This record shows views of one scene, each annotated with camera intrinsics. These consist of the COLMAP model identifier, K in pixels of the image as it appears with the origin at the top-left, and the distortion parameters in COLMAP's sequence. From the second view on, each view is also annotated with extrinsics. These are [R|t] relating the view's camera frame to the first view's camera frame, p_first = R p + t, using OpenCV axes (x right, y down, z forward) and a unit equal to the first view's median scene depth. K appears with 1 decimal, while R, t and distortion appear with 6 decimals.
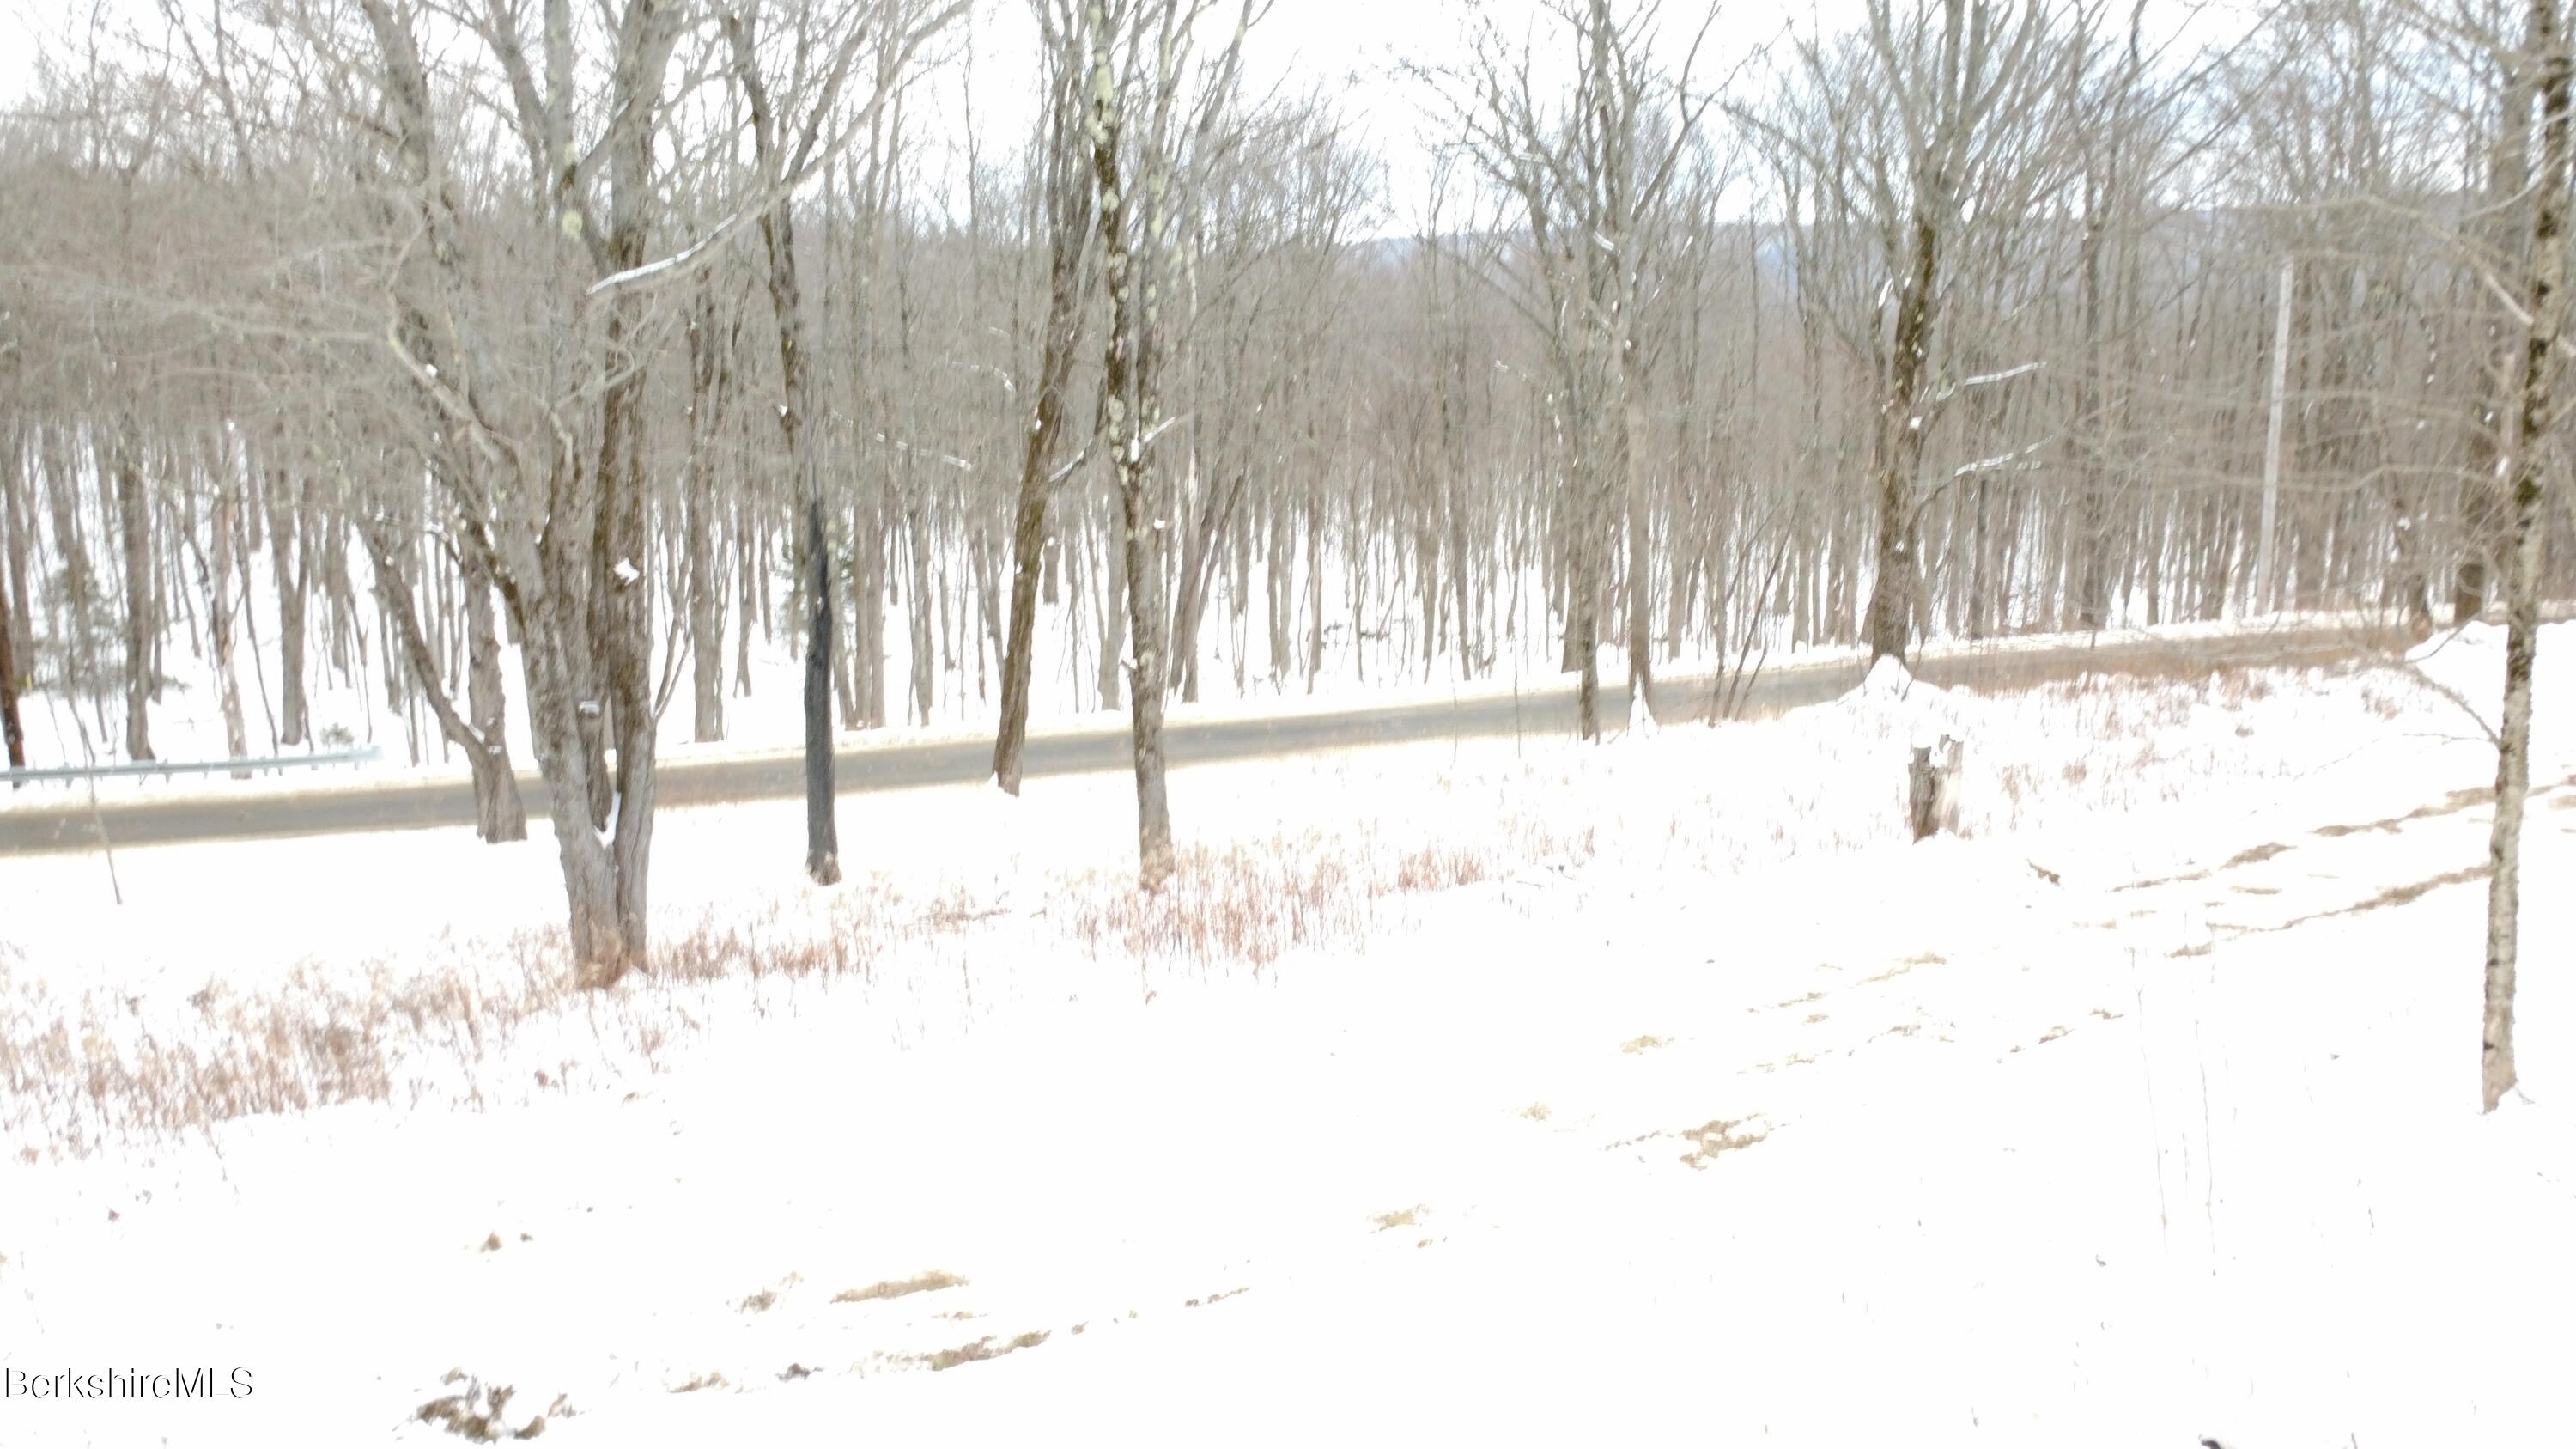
lens RADIAL K [[1905.5, 0, 1304.9], [0, 1905.5, 739.8], [0, 0, 1]] dist [0.004470, 0.006973]
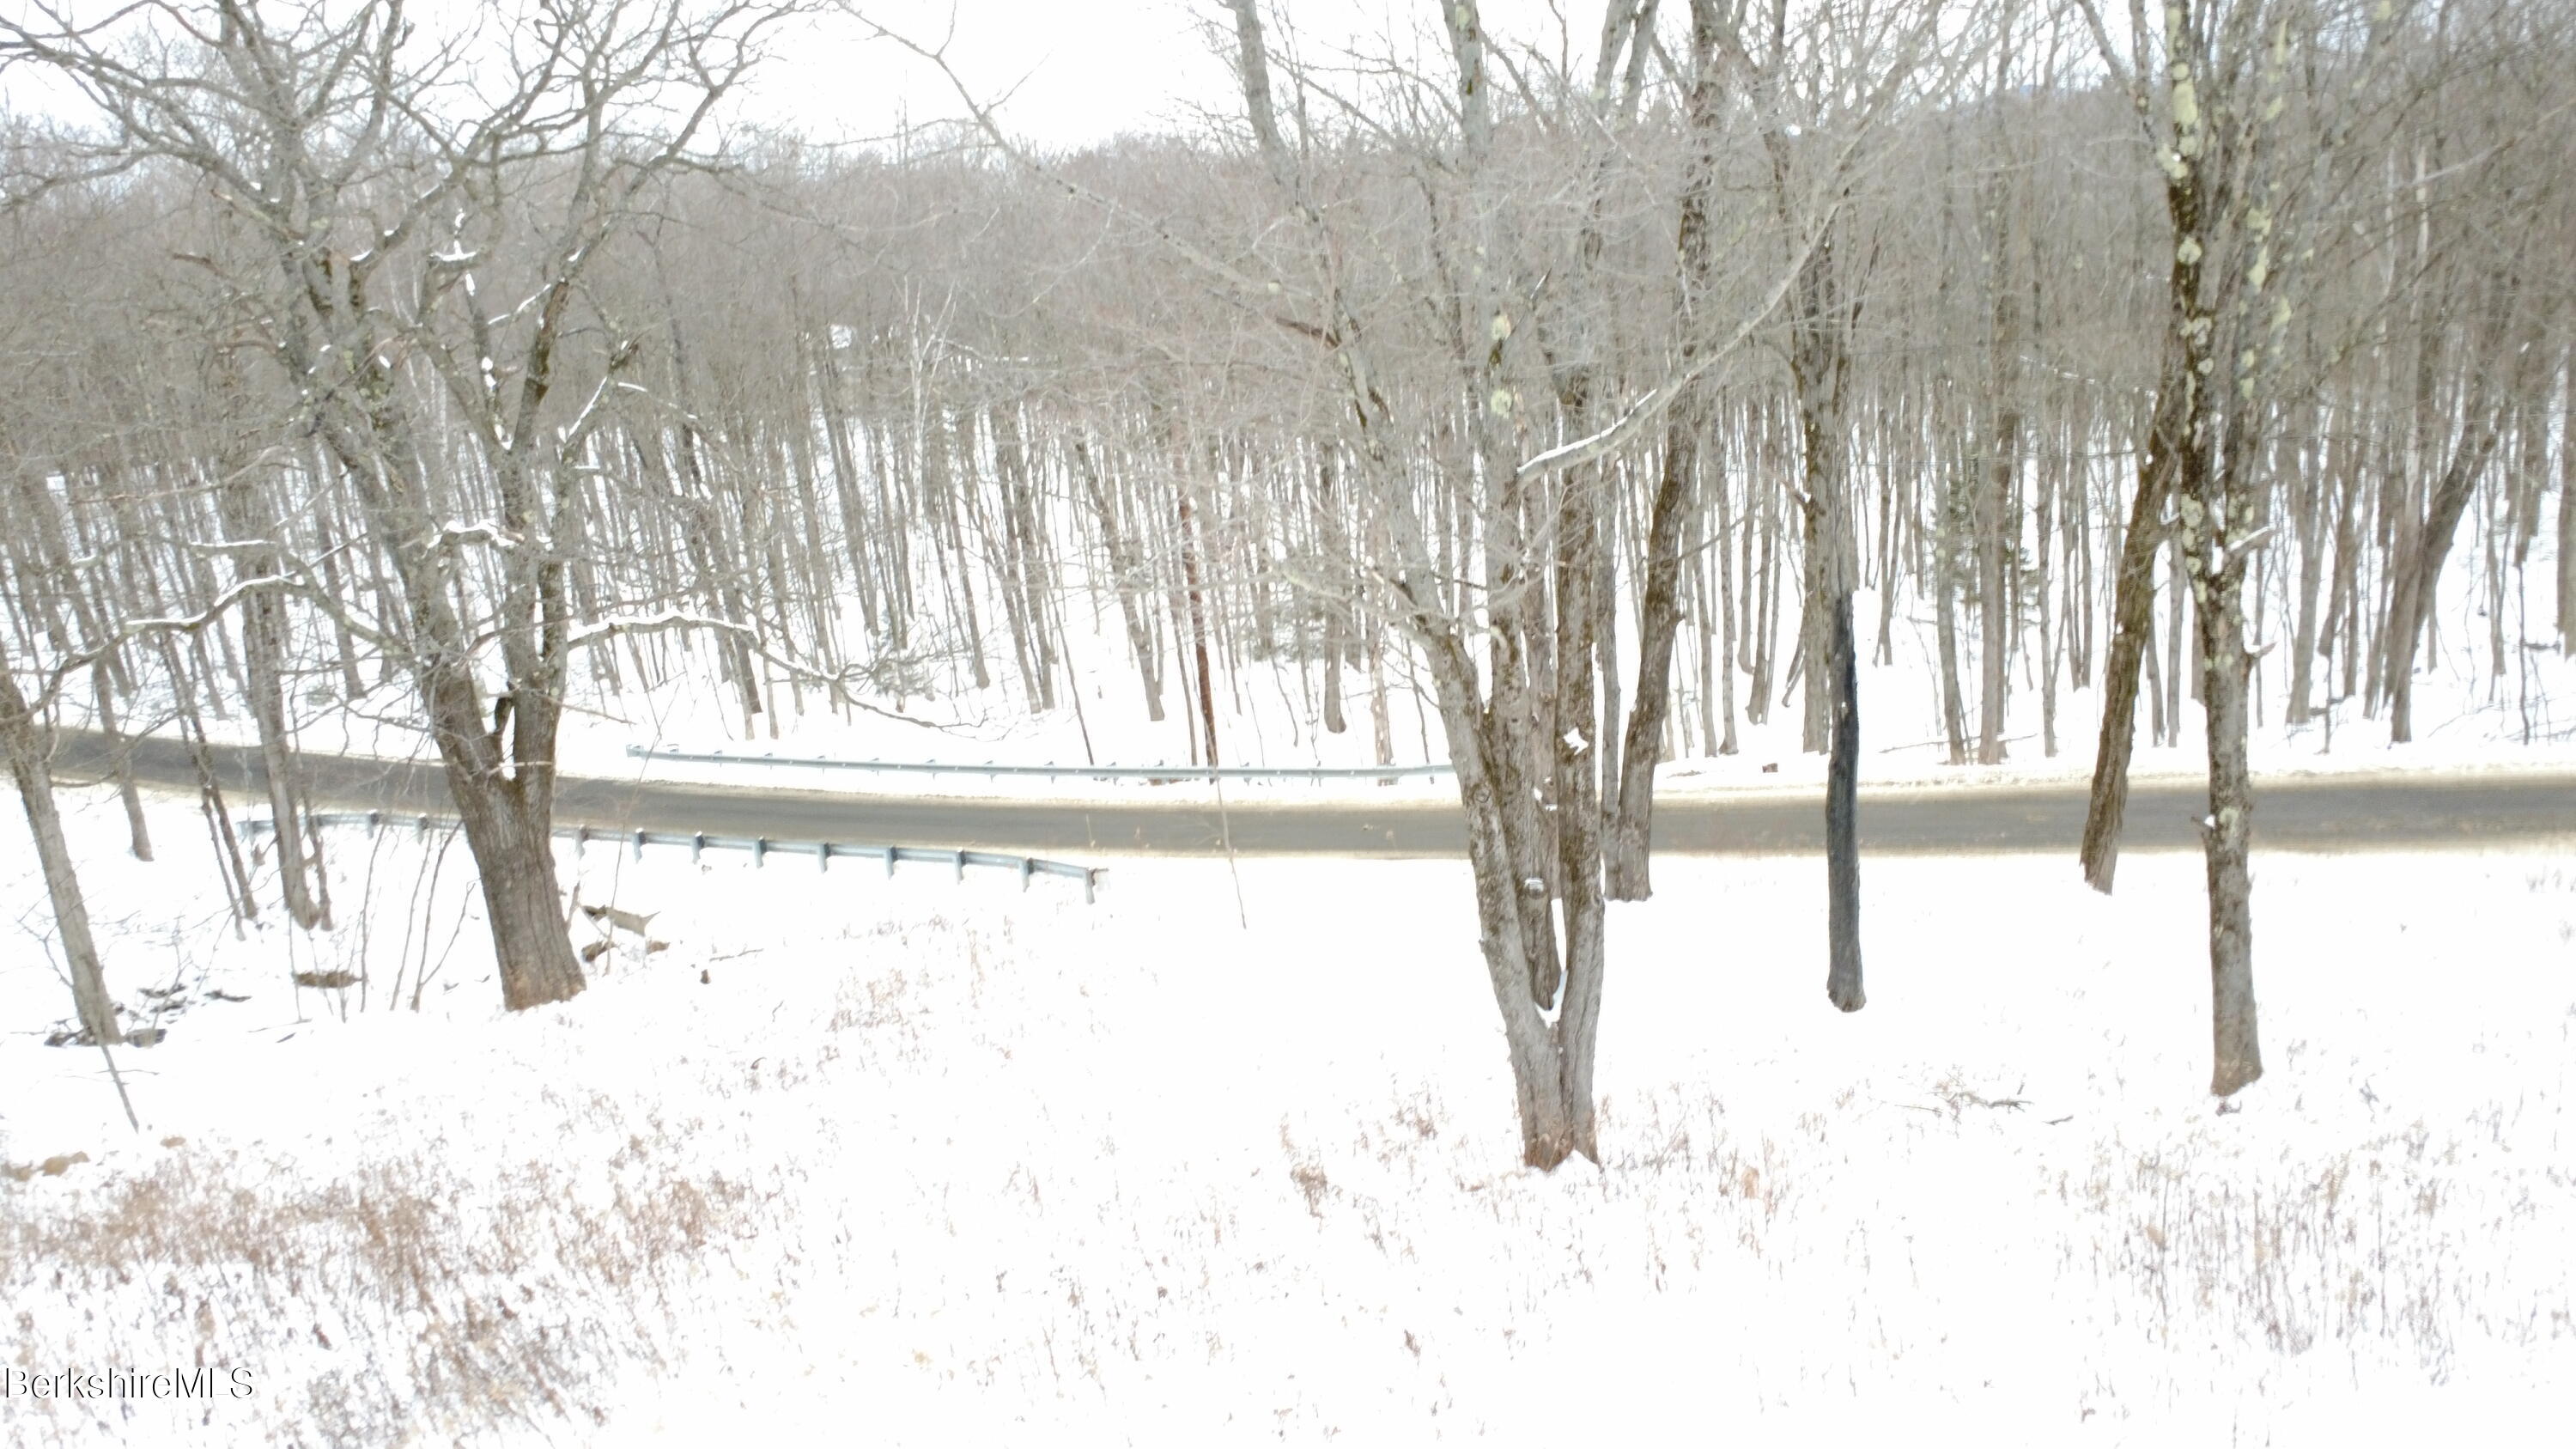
lens RADIAL K [[1905.5, 0, 1293.2], [0, 1905.5, 727.4], [0, 0, 1]] dist [0.004470, 0.006973]
pose [[0.809769, 0.051126, -0.584517, 0.066821], [-0.014958, 0.997671, 0.066543, -0.131103], [0.586558, -0.045141, 0.808648, 0.135799]]
